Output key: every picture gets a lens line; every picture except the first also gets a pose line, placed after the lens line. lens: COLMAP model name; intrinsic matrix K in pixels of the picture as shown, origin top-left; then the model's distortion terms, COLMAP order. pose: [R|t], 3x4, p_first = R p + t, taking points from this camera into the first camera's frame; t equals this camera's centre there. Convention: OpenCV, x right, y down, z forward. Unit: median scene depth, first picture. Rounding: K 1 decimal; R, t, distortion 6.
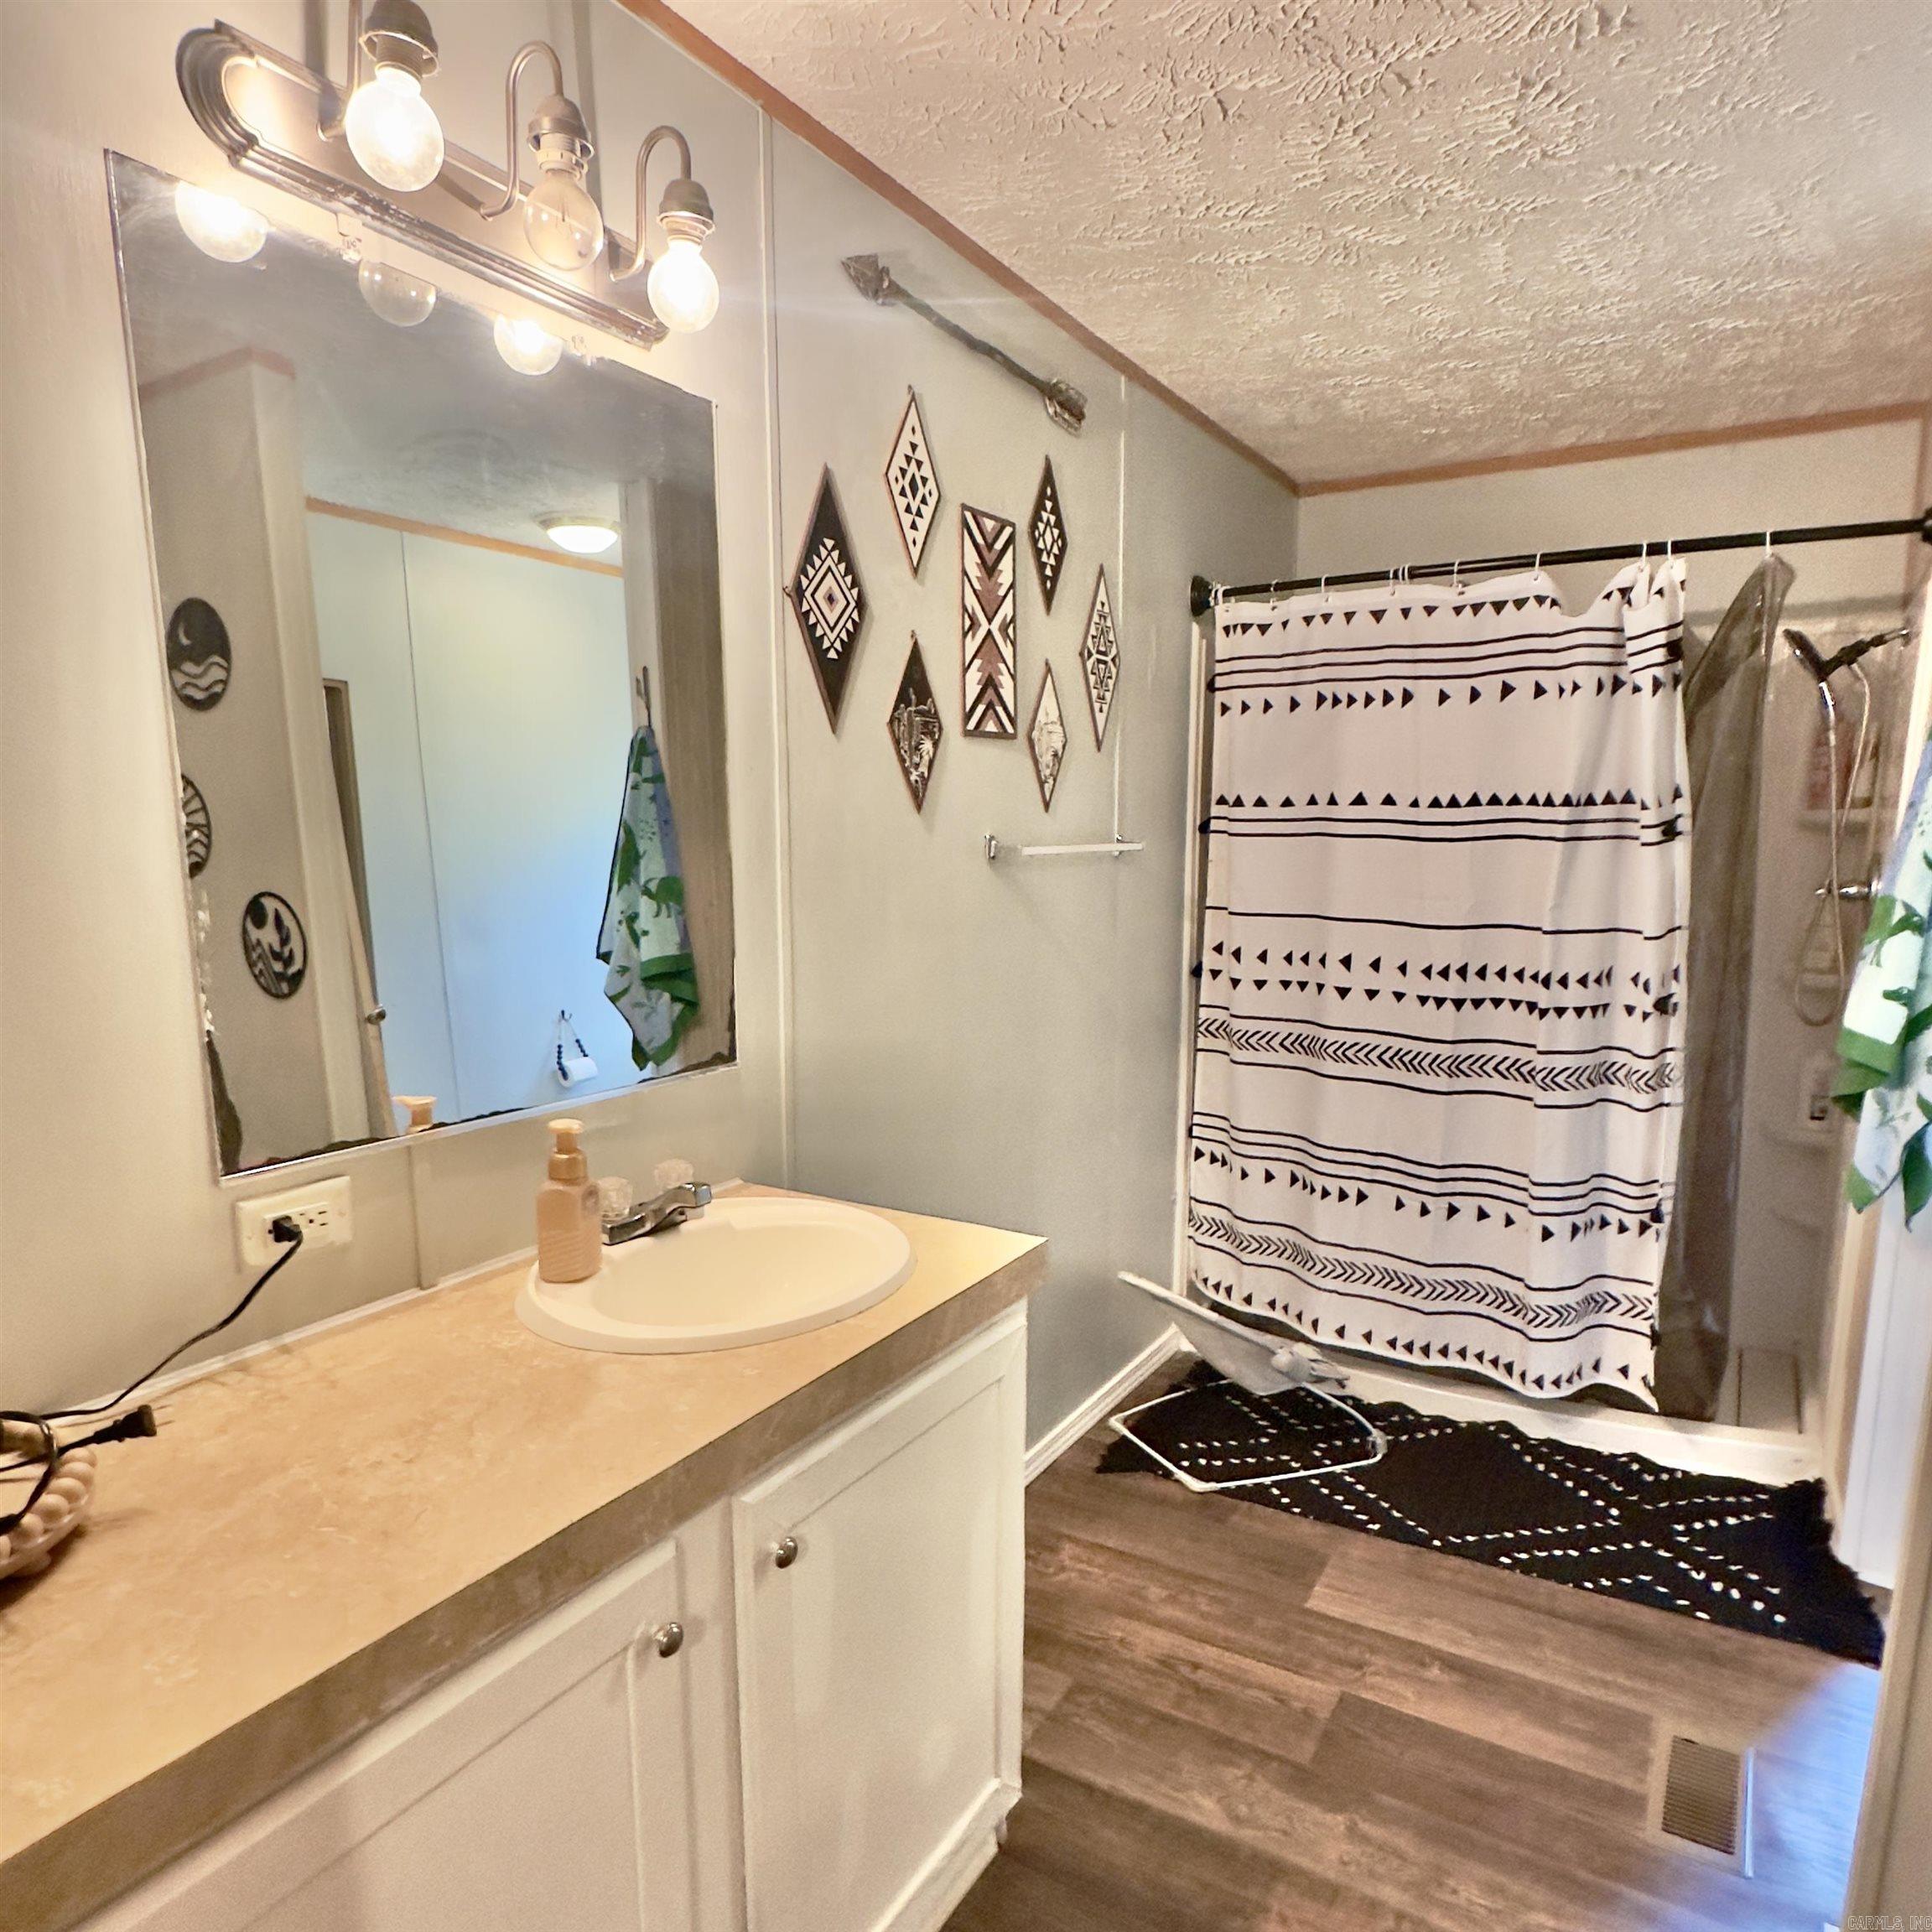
lens RADIAL K [[1284.5, 0, 966.0], [0, 1284.5, 1067.5], [0, 0, 1]] dist [-0.006502, -0.002434]
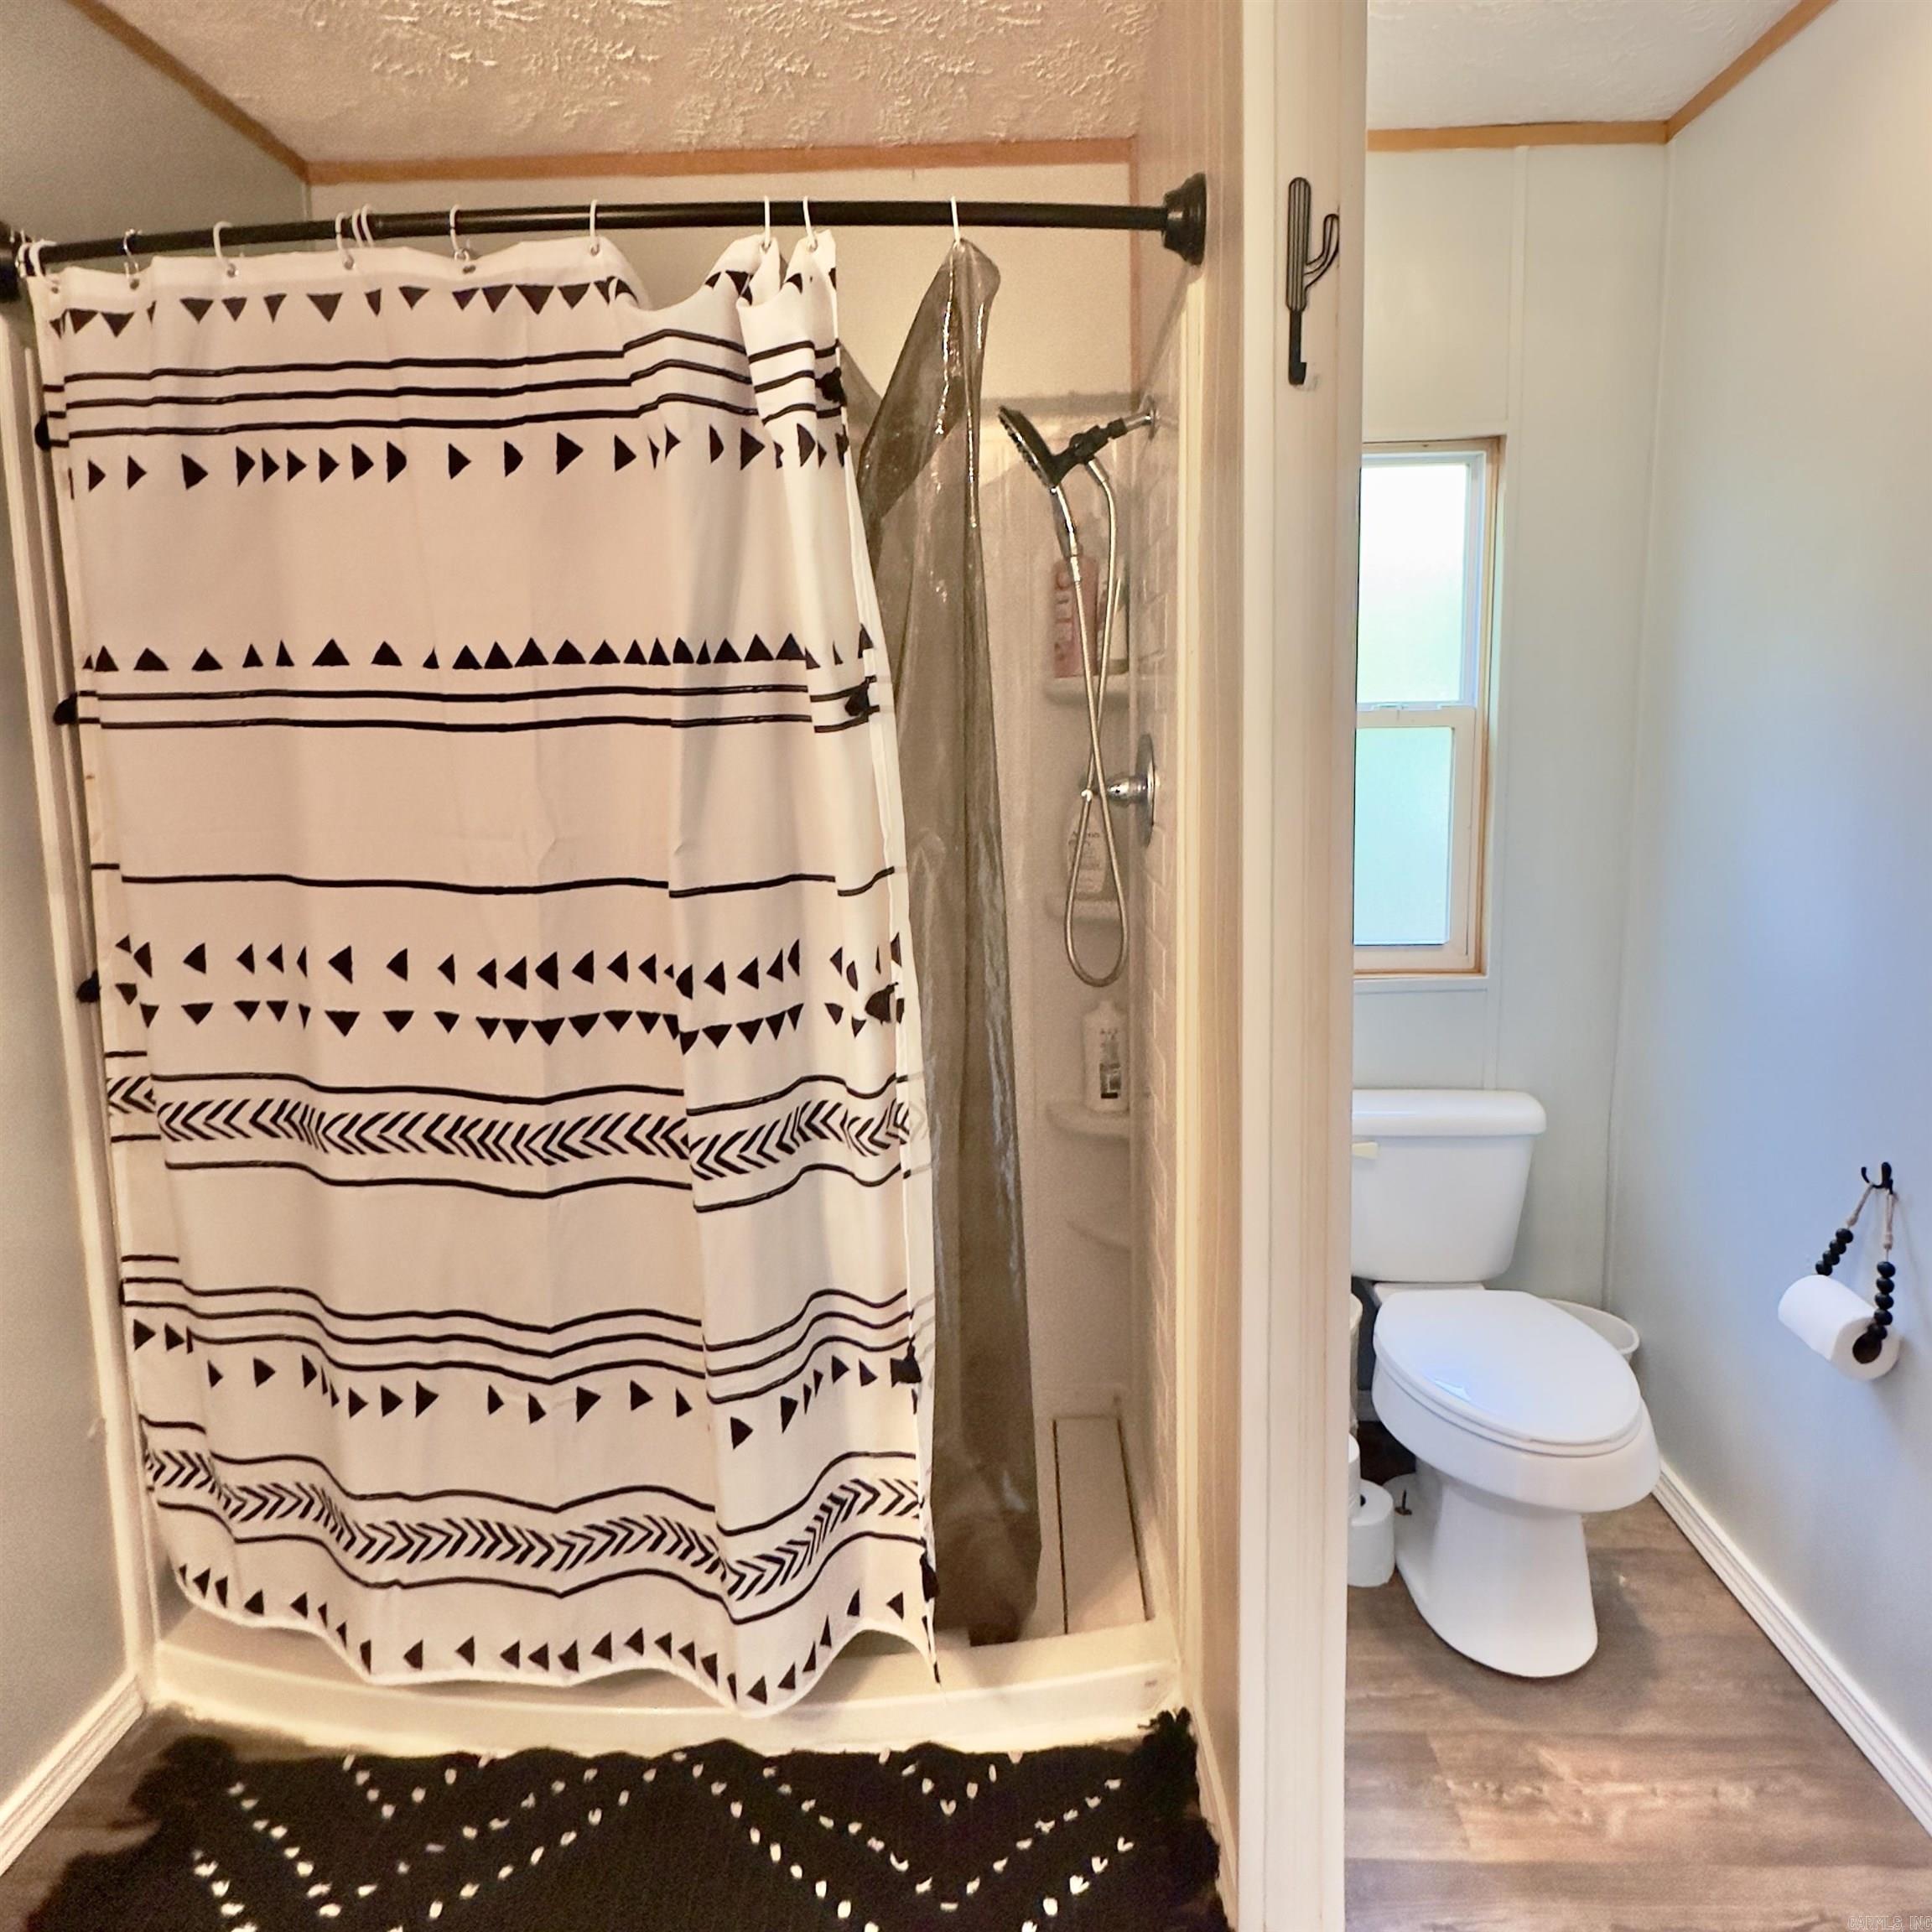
lens RADIAL K [[1634.4, 0, 966.0], [0, 1634.4, 966.0], [0, 0, 1]] dist [-0.007101, -0.008860]
pose [[0.866986, -0.089626, 0.490206, 0.196823], [0.104919, 0.994474, -0.003738, -0.053903], [-0.487162, 0.054673, 0.871598, 0.306768]]
